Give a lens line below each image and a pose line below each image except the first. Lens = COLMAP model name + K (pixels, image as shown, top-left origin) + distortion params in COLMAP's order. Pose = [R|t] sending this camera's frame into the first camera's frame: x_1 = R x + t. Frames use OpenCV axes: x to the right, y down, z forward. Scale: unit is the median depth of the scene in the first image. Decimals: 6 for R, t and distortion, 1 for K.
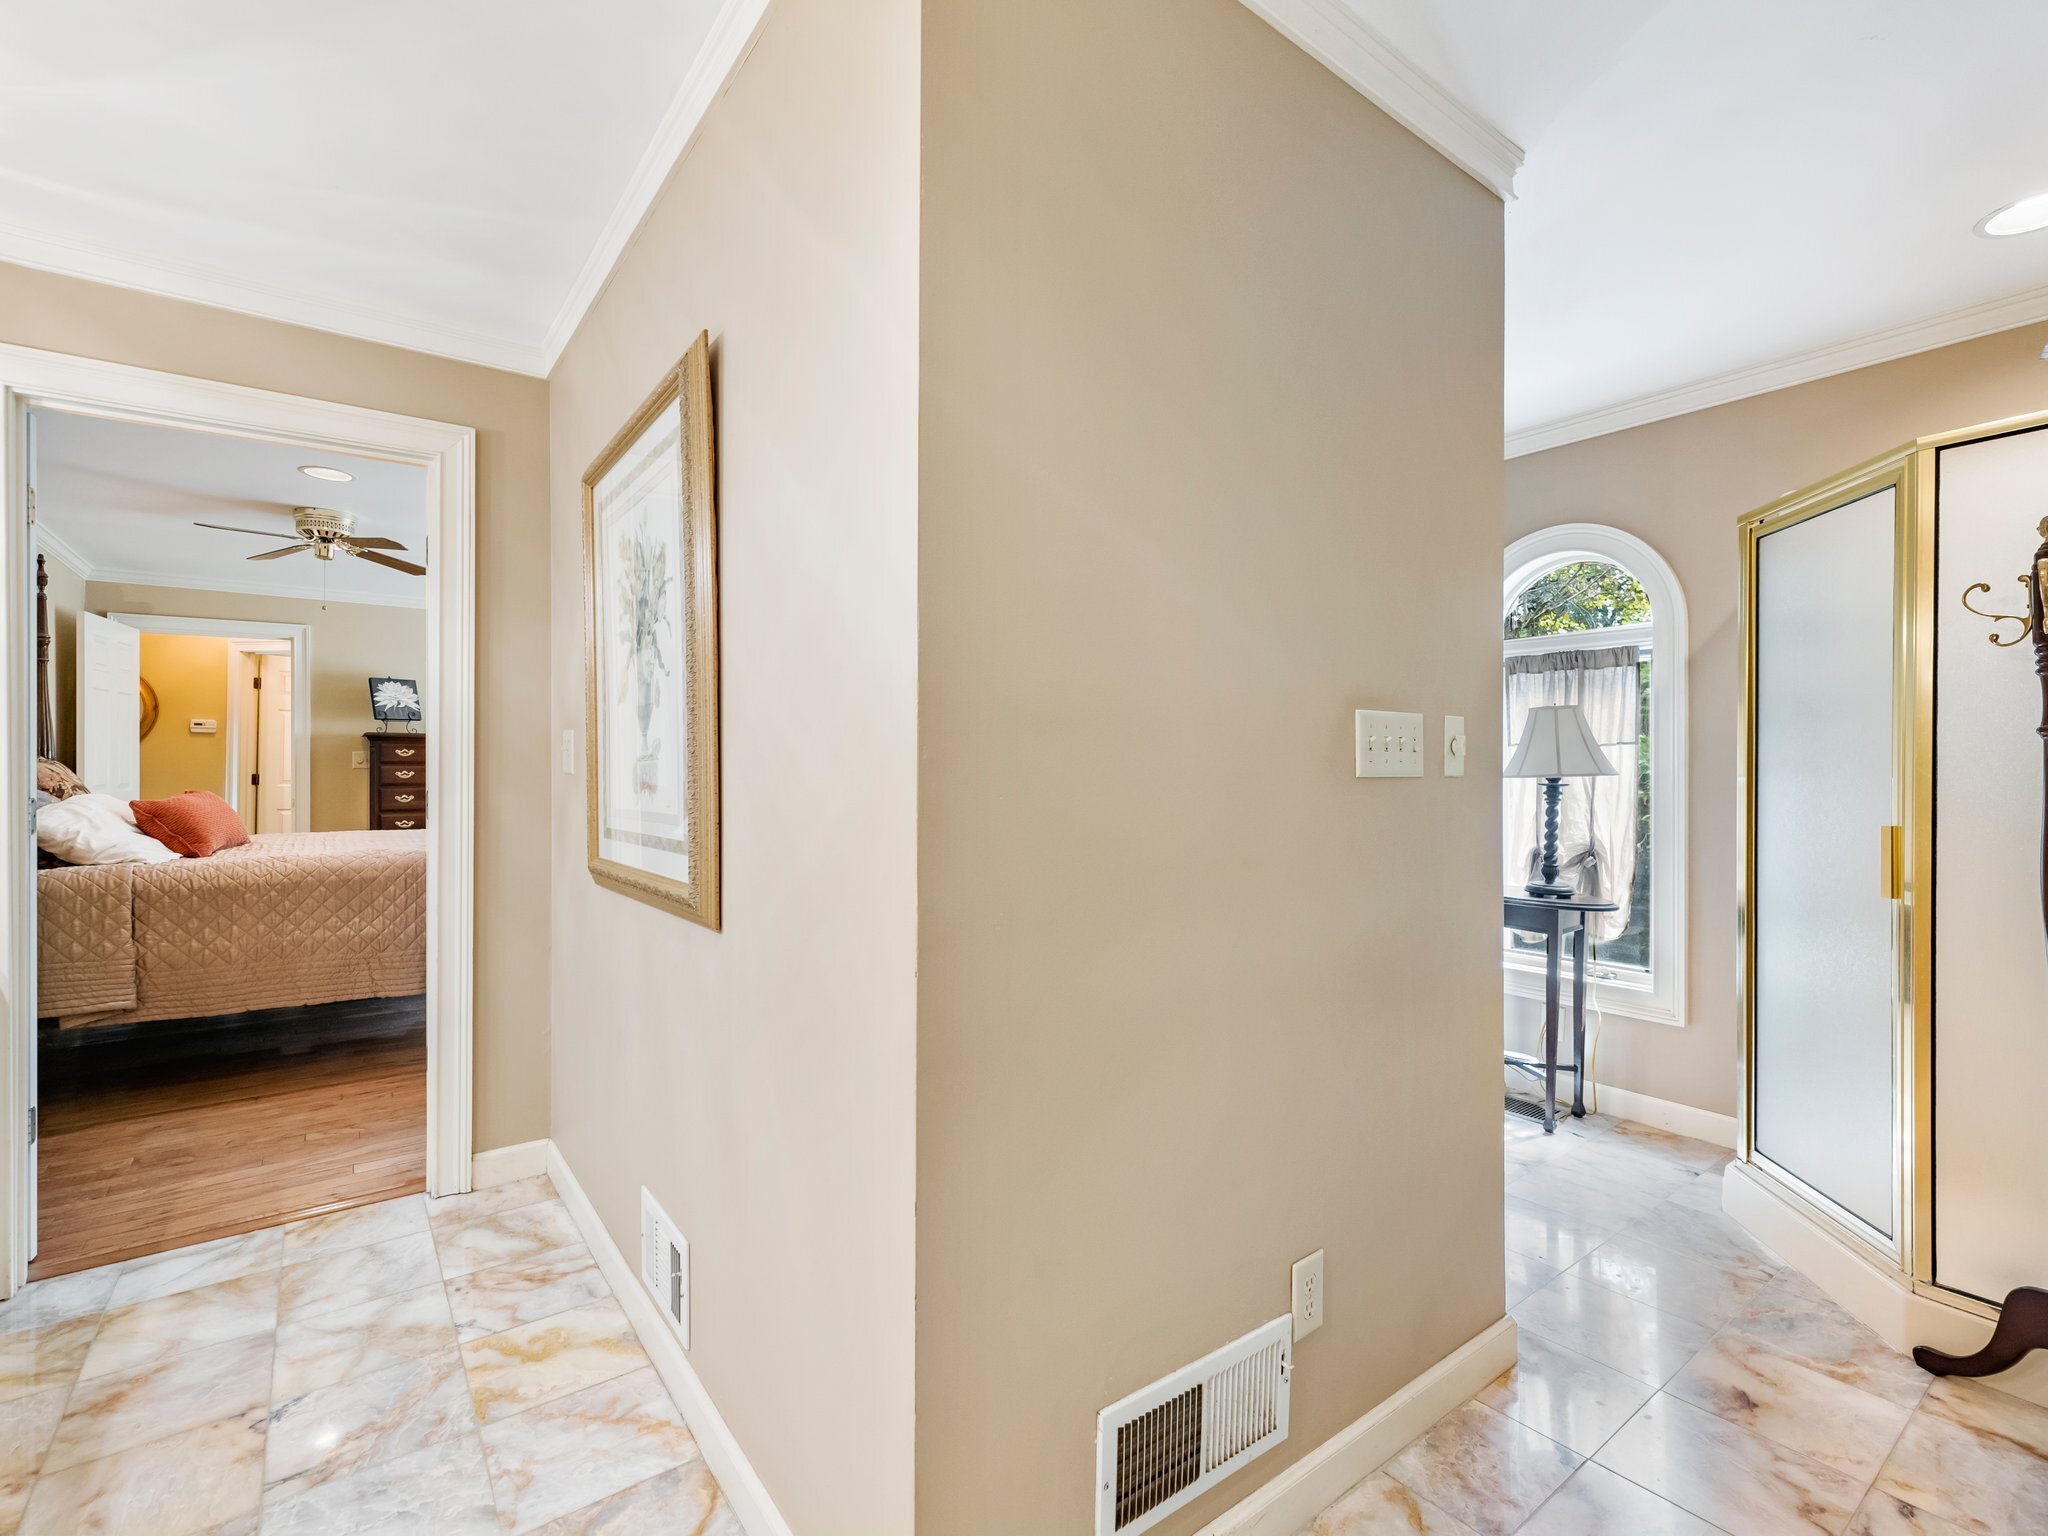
lens RADIAL K [[936.1, 0, 1019.0], [0, 936.1, 767.9], [0, 0, 1]] dist [0.000692, 0.000042]
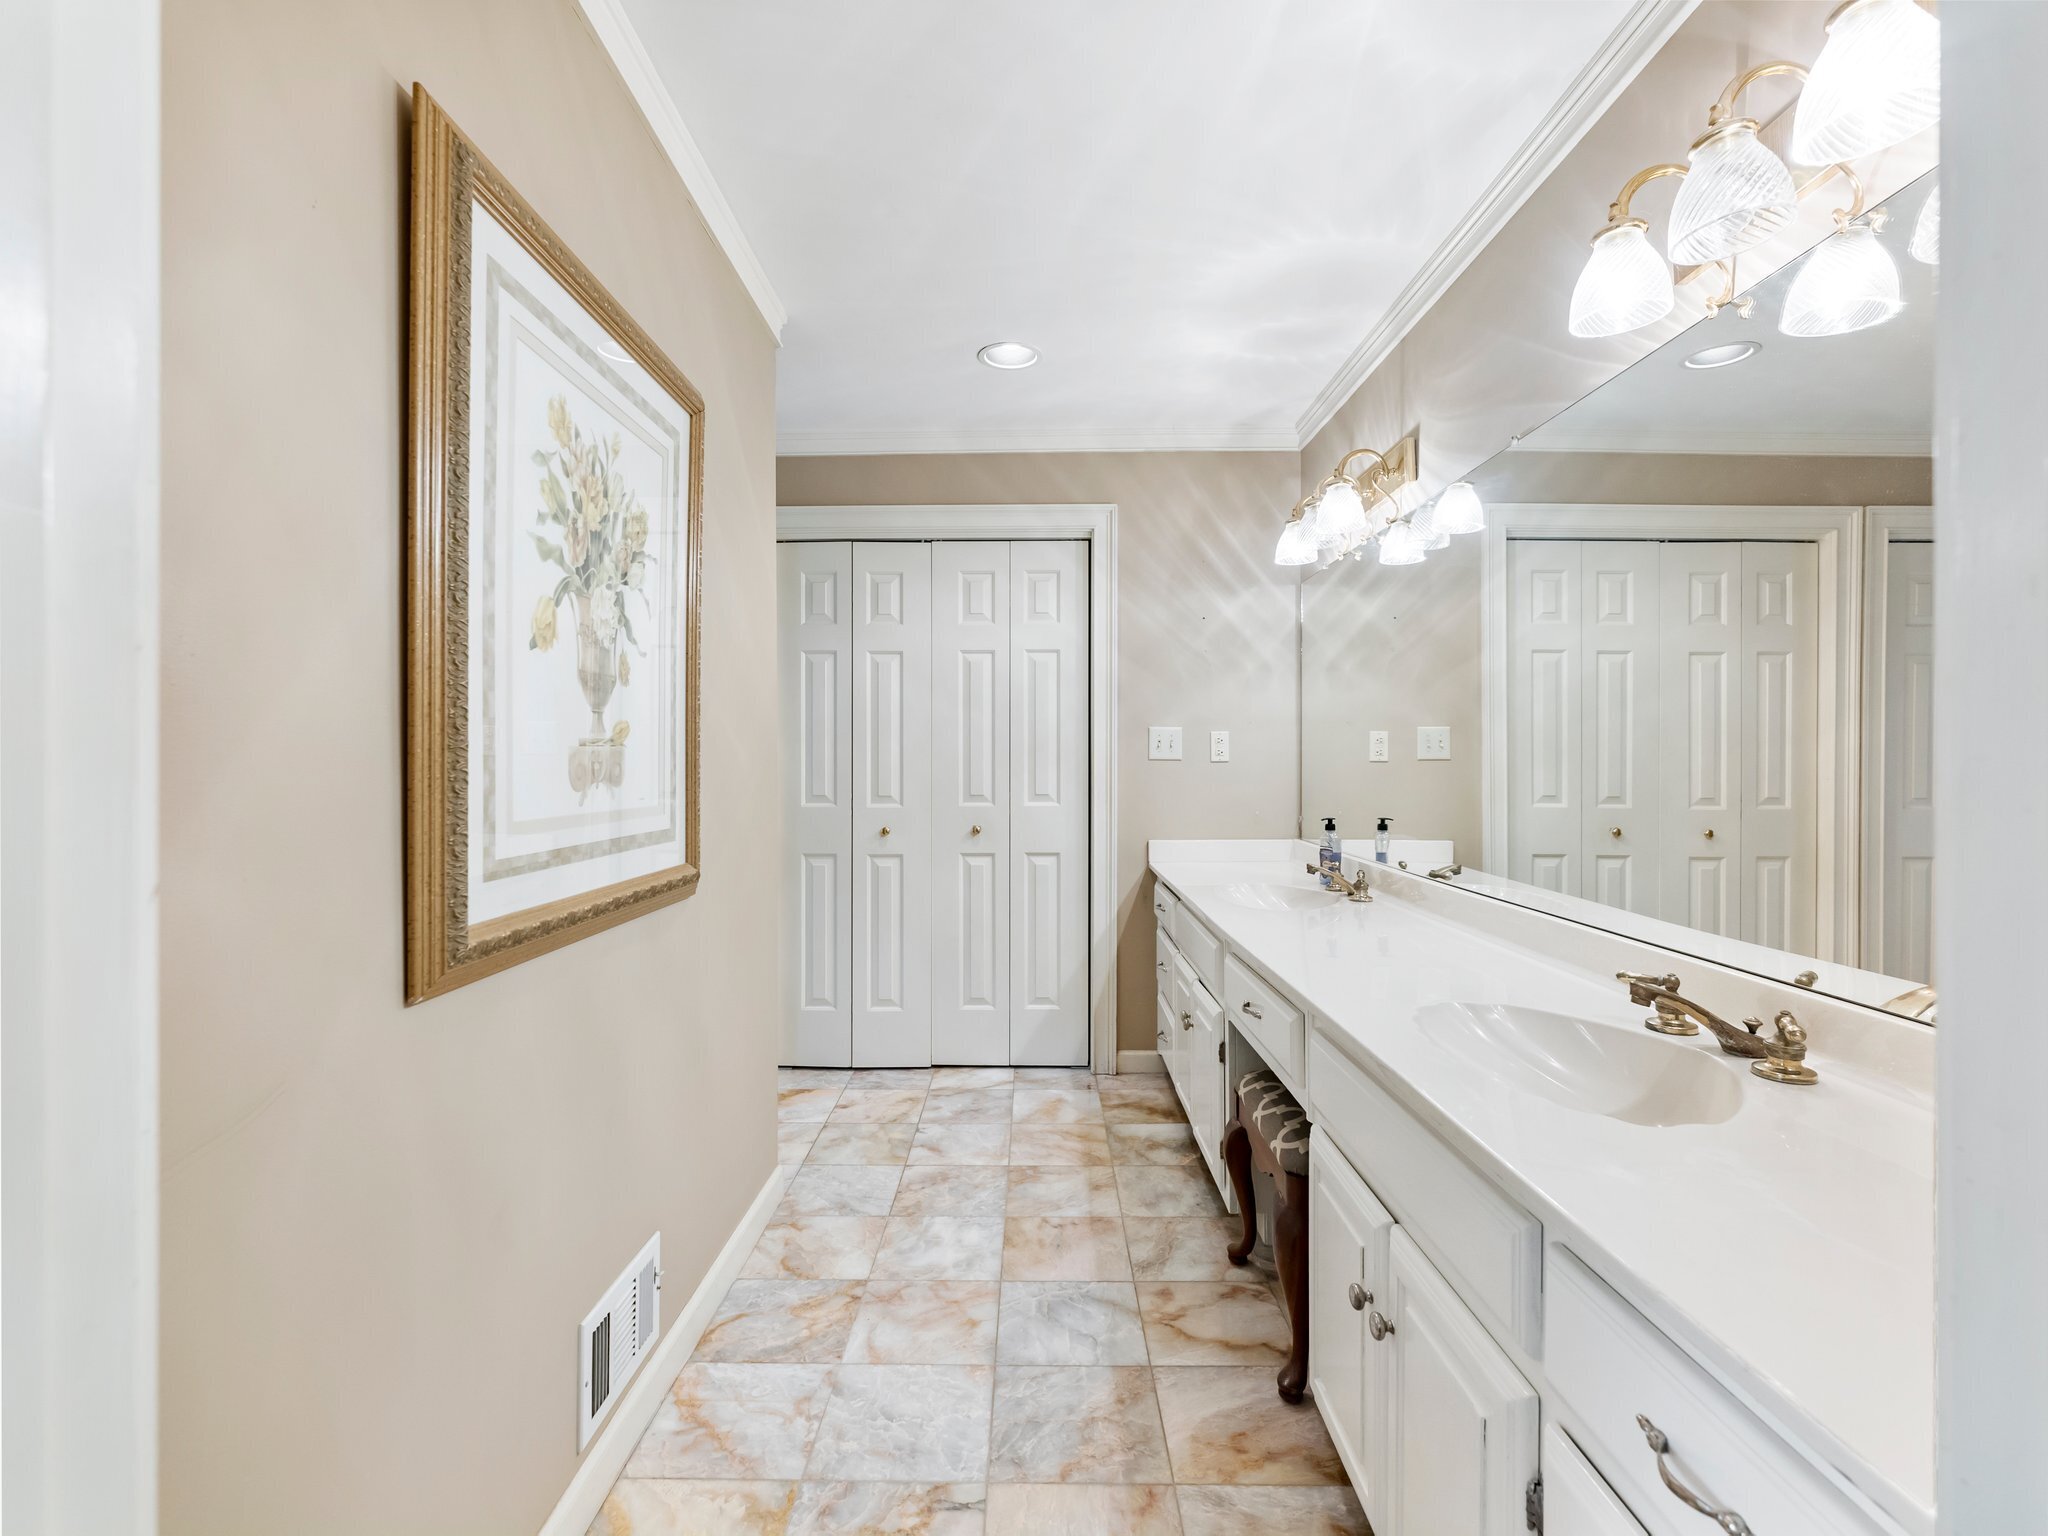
lens RADIAL K [[936.1, 0, 1025.4], [0, 936.1, 766.0], [0, 0, 1]] dist [0.000692, 0.000042]
pose [[-0.797031, -0.001233, 0.603937, -1.400694], [-0.001563, 0.999999, -0.000021, 0.009305], [-0.603936, -0.000960, -0.797032, 1.718320]]
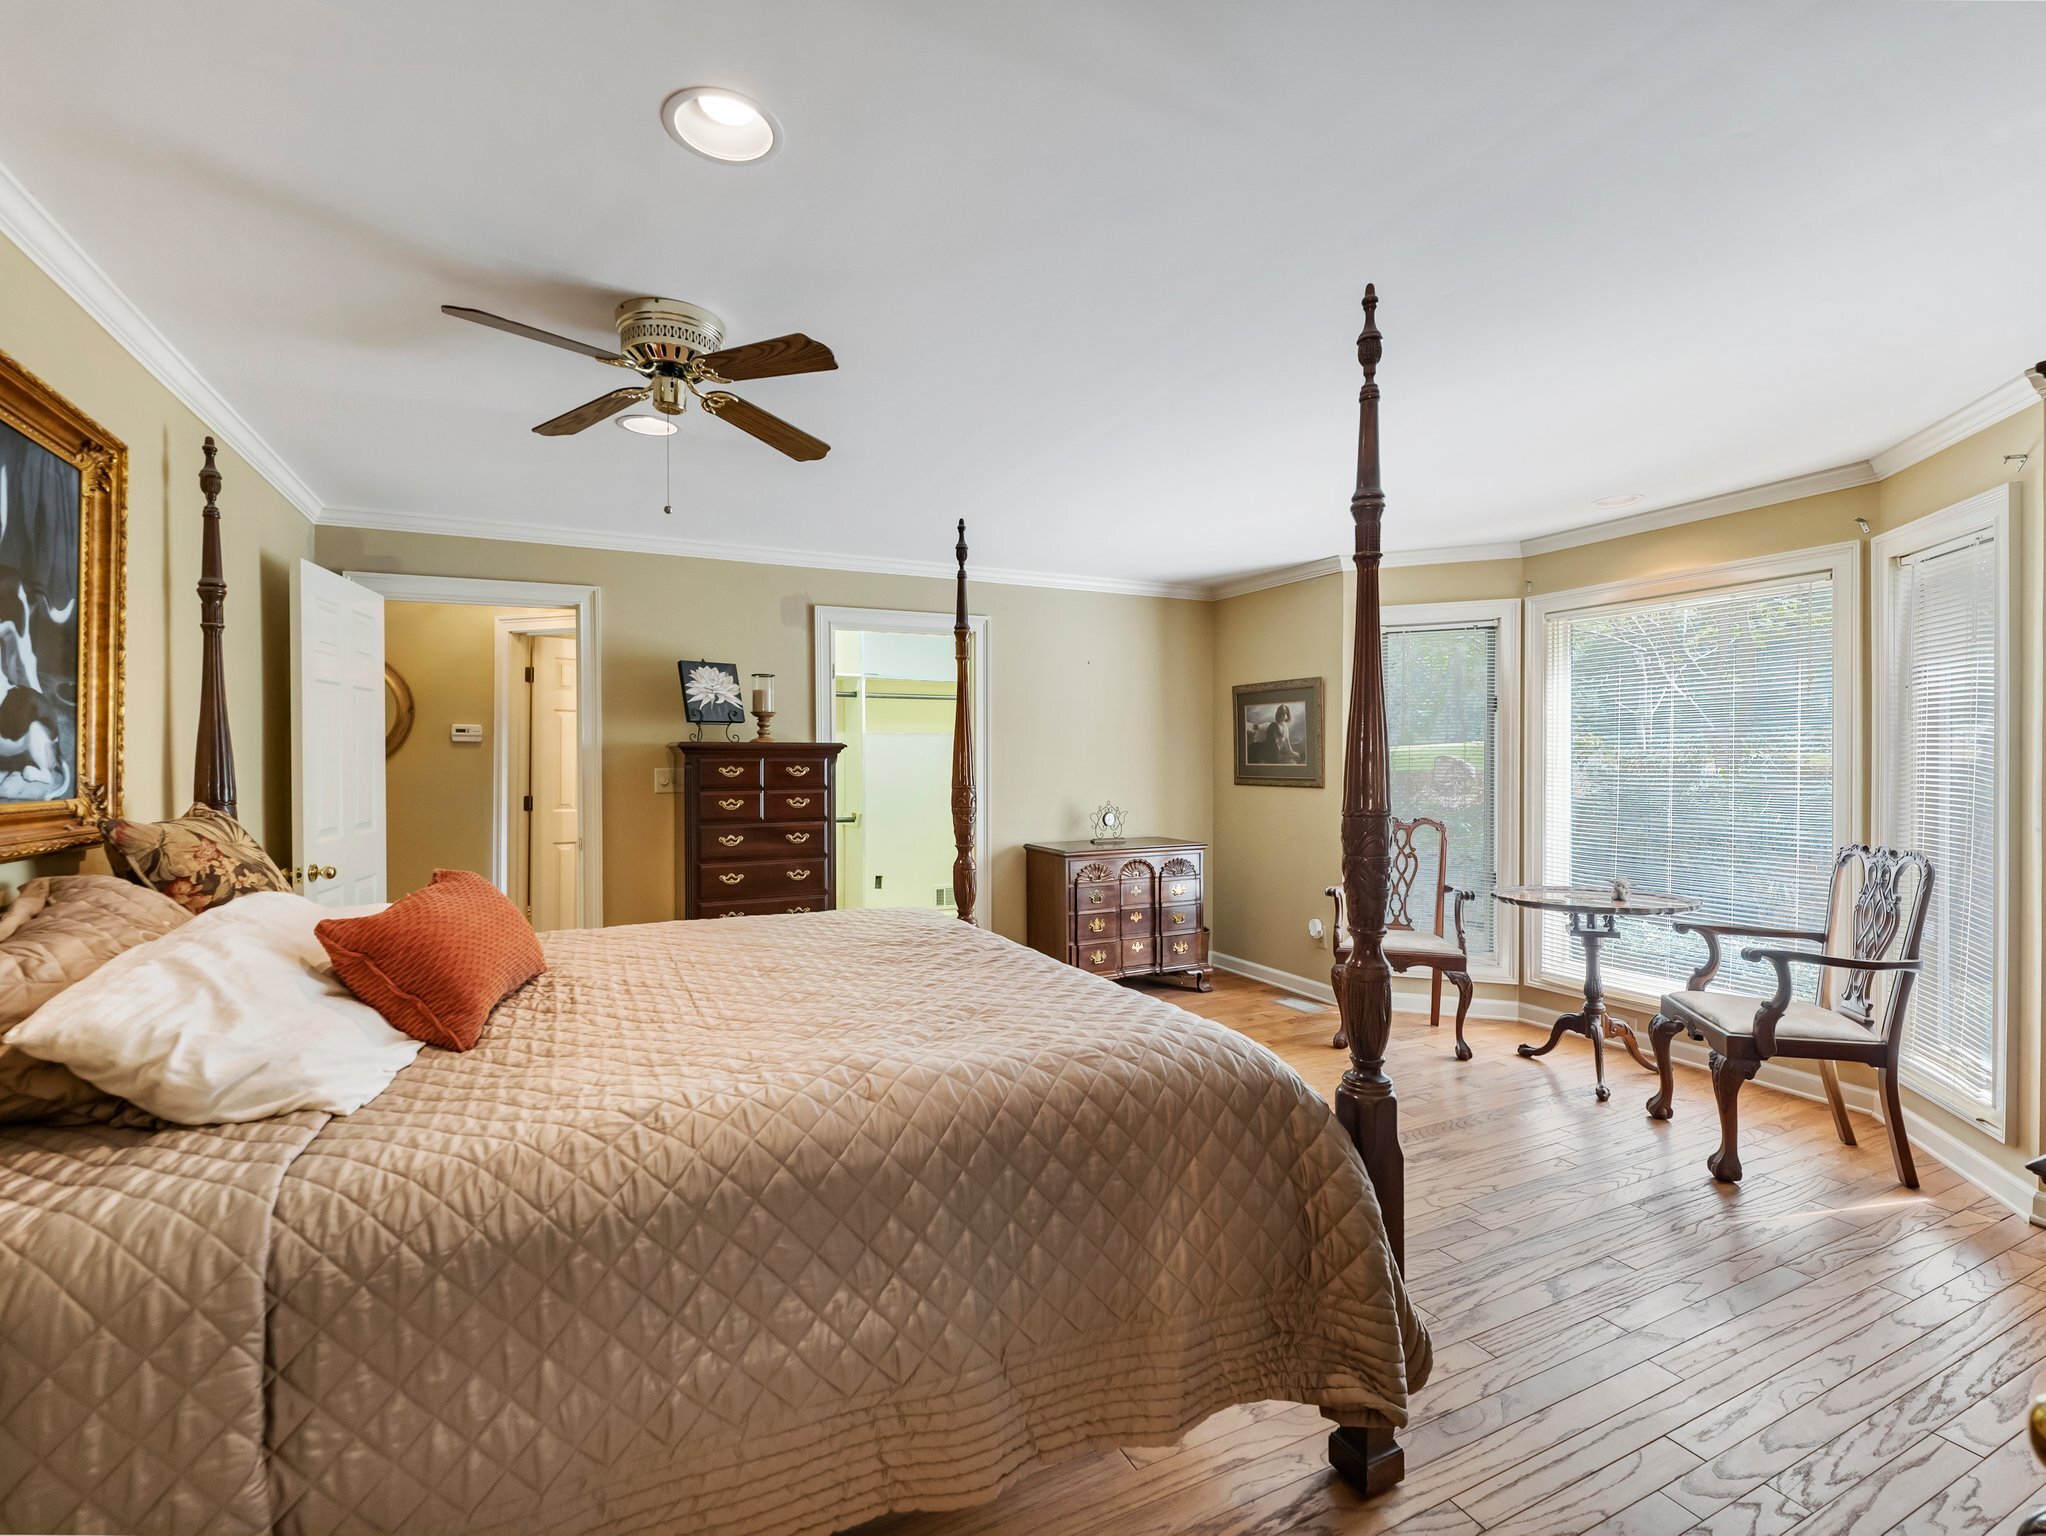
lens RADIAL K [[935.2, 0, 1007.9], [0, 935.2, 770.1], [0, 0, 1]] dist [0.000692, 0.000042]
pose [[0.981160, -0.001976, -0.193189, -0.482250], [0.004001, 0.999941, 0.010094, -0.033618], [0.193158, -0.010676, 0.981110, 0.557623]]
